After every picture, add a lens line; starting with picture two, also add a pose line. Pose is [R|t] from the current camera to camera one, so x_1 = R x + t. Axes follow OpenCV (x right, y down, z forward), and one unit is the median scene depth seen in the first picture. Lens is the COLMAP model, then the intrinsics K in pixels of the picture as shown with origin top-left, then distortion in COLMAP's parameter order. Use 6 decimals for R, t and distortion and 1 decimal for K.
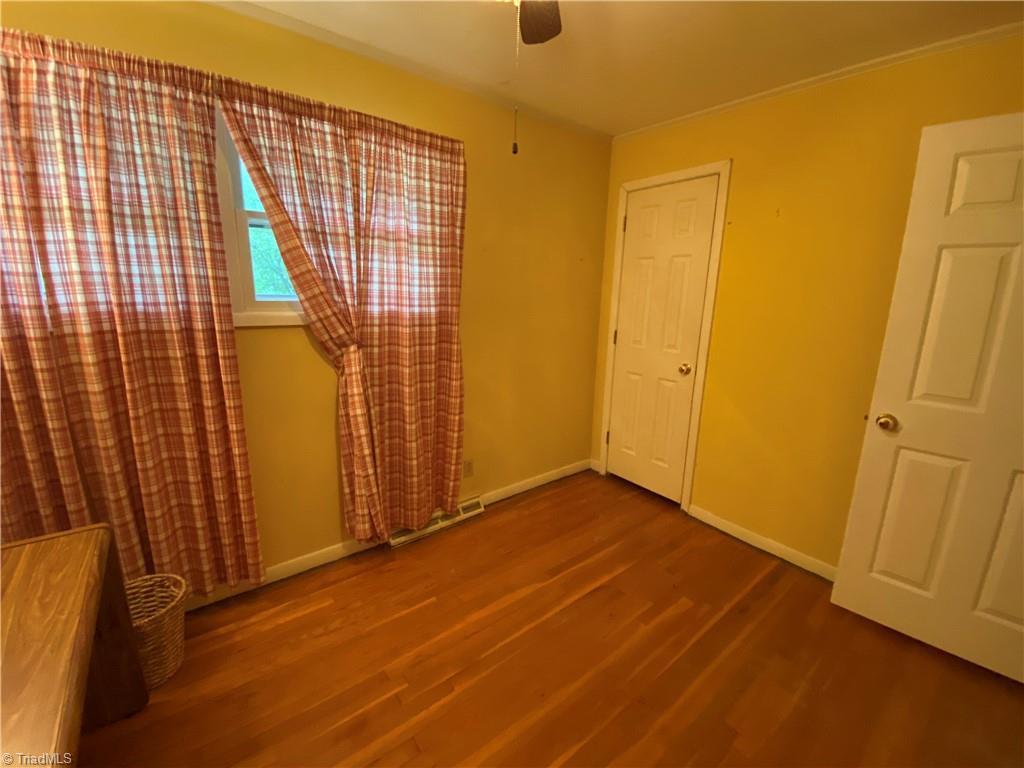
lens RADIAL K [[413.5, 0, 510.2], [0, 413.5, 380.1], [0, 0, 1]] dist [0.002859, -0.013713]
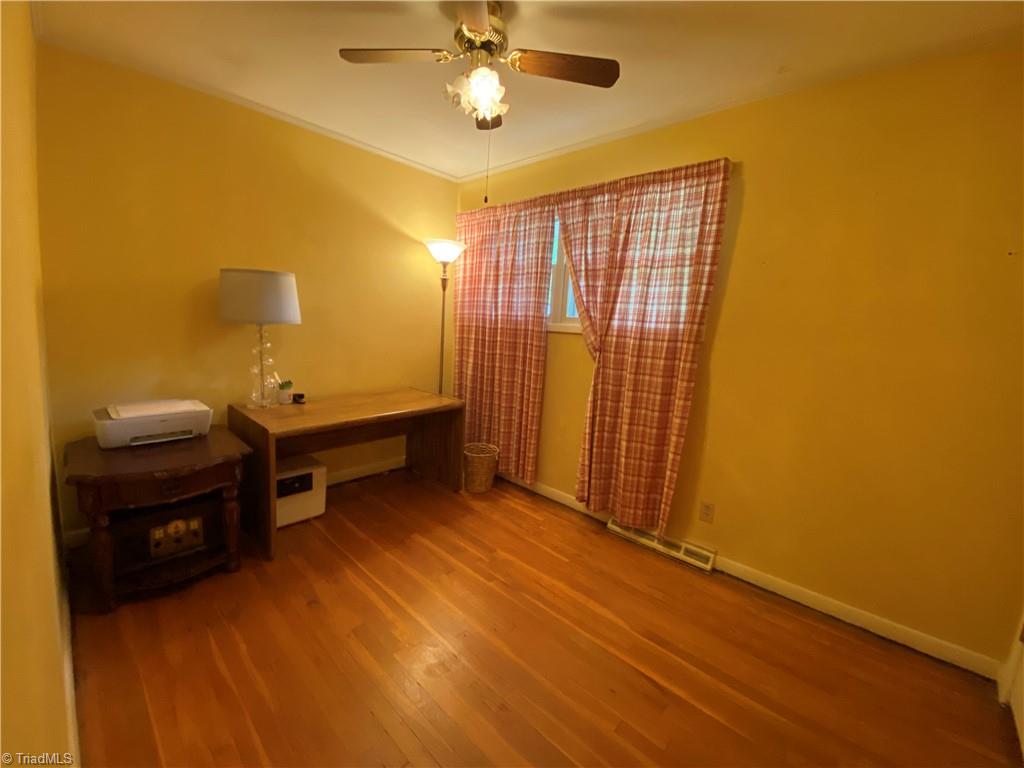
lens RADIAL K [[409.8, 0, 509.0], [0, 409.8, 378.6], [0, 0, 1]] dist [0.048635, -0.036725]
pose [[0.152517, 0.114456, -0.981651, 0.905052], [-0.270282, 0.960236, 0.069966, -0.005552], [0.950624, 0.254651, 0.177388, 0.512597]]
